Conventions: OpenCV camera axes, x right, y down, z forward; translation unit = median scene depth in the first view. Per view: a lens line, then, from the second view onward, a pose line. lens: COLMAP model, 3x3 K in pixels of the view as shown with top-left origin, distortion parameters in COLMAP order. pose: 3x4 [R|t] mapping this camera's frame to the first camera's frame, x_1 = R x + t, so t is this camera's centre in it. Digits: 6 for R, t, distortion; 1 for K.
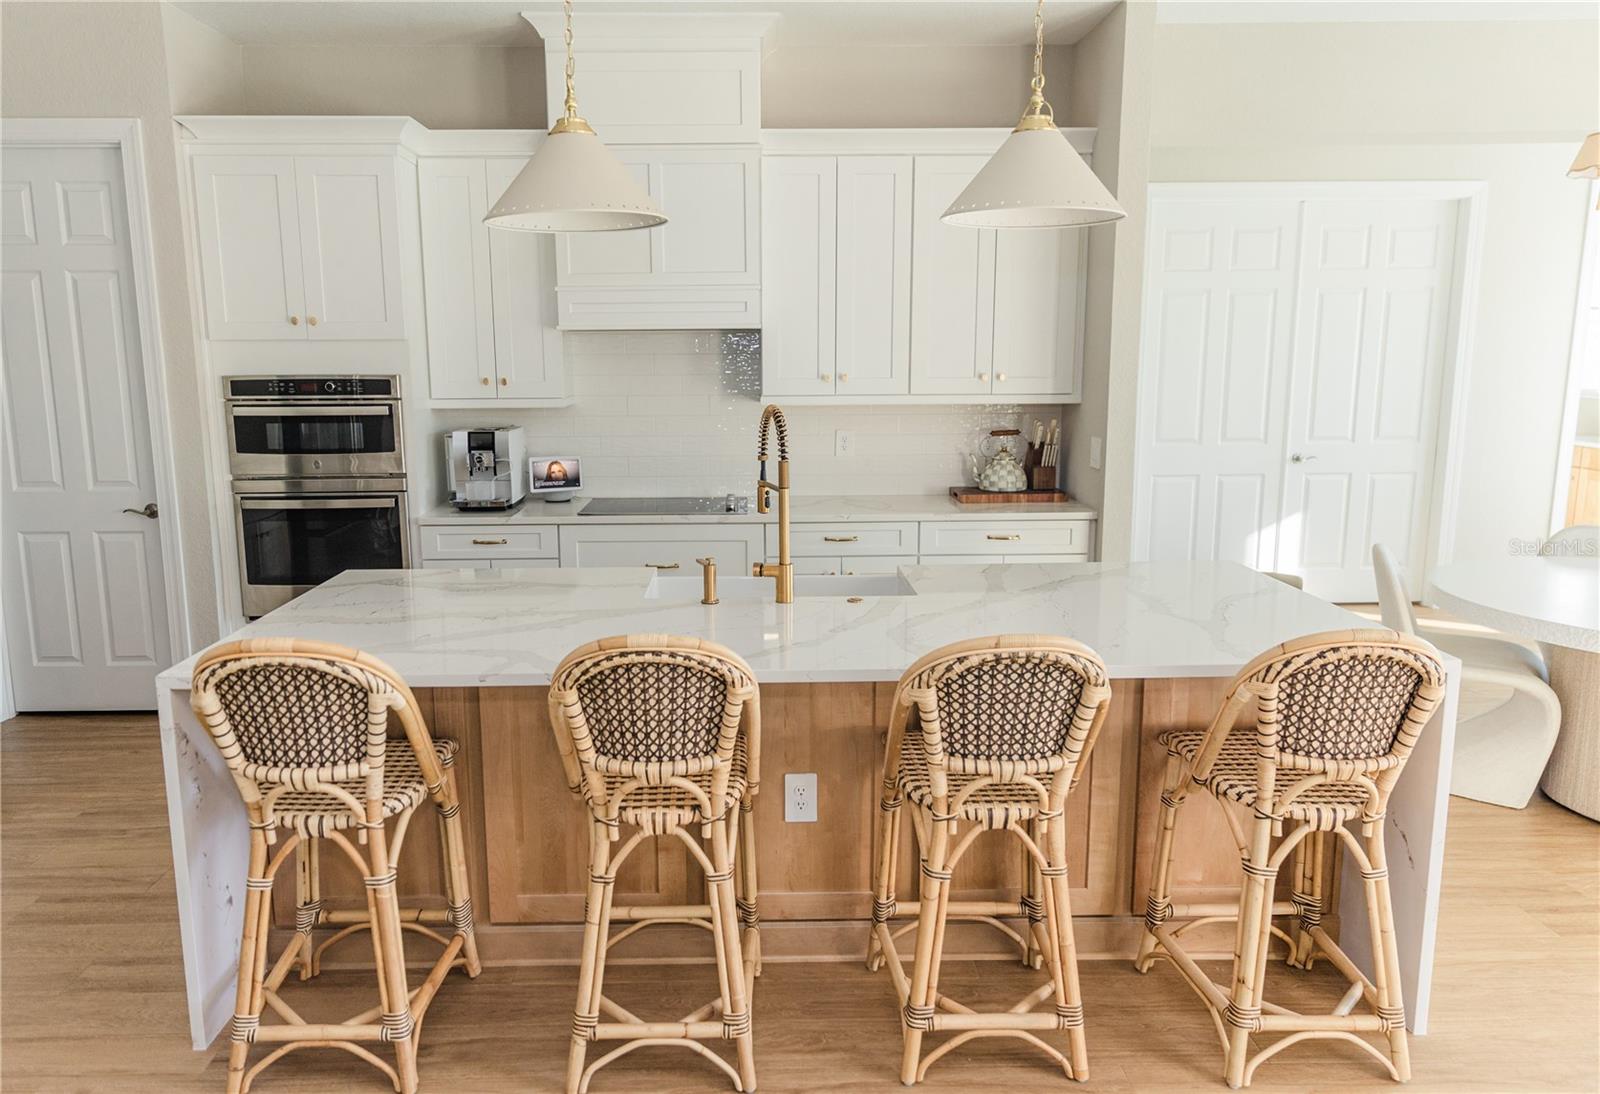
lens RADIAL K [[1130.9, 0, 757.9], [0, 1130.9, 545.7], [0, 0, 1]] dist [-0.000490, 0.010033]
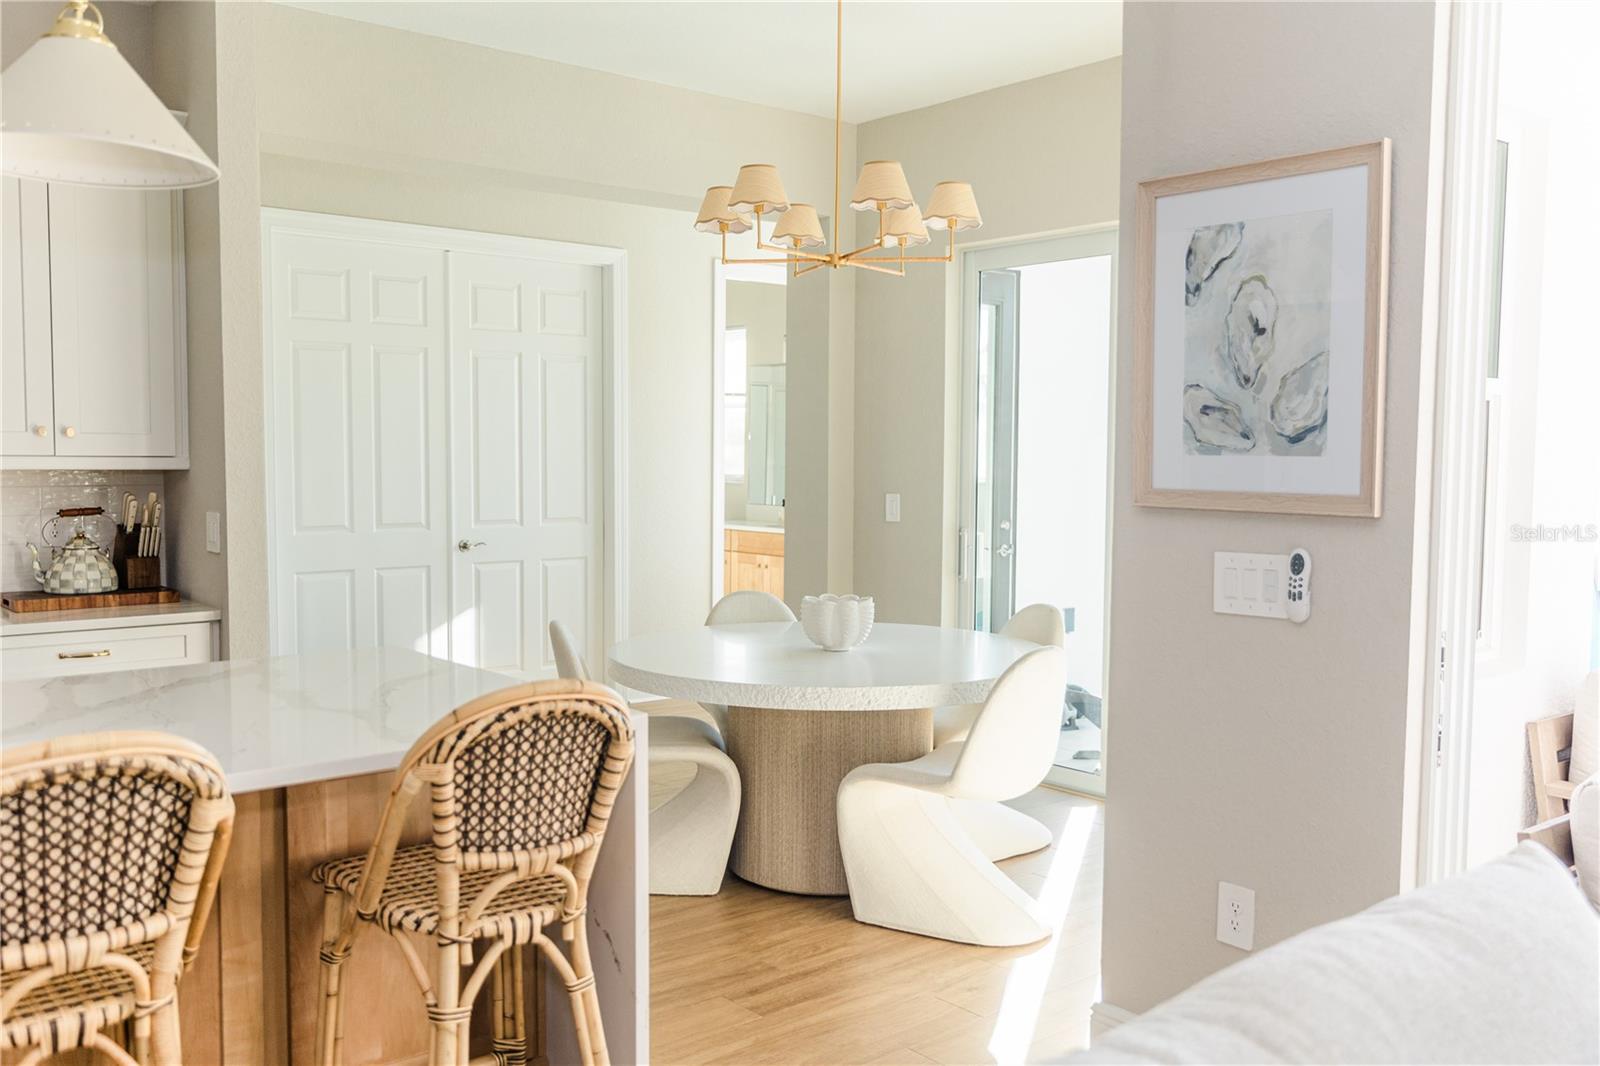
lens RADIAL K [[1392.7, 0, 800.0], [0, 1392.7, 533.0], [0, 0, 1]] dist [0.002104, 0.021013]
pose [[0.778272, -0.025496, 0.627409, 0.042424], [0.094604, 0.992531, -0.077019, 0.057565], [-0.620760, 0.119297, 0.774871, 0.077774]]
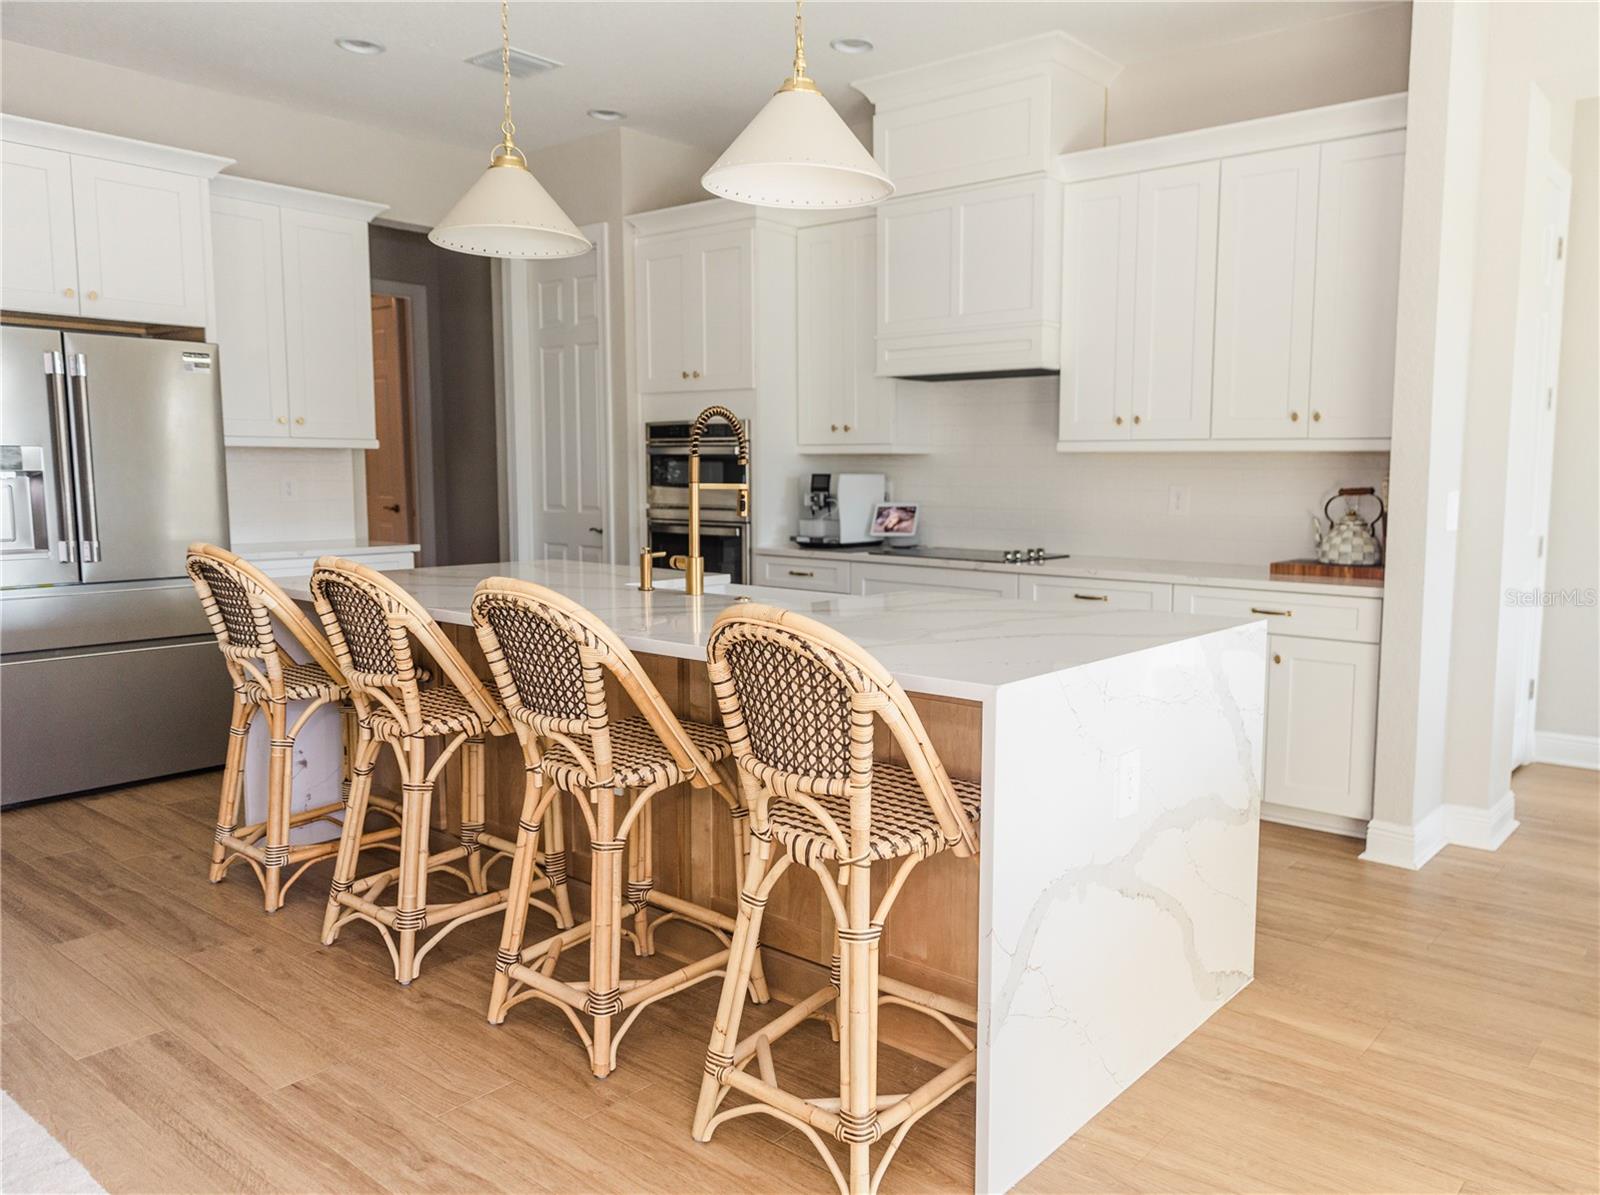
lens RADIAL K [[1147.2, 0, 800.0], [0, 1147.2, 597.5], [0, 0, 1]] dist [-0.004016, -0.000867]
pose [[0.771980, 0.088390, -0.629471, 0.992535], [-0.122234, 0.992445, -0.010549, 0.067647], [0.623783, 0.085086, 0.776953, 0.332990]]
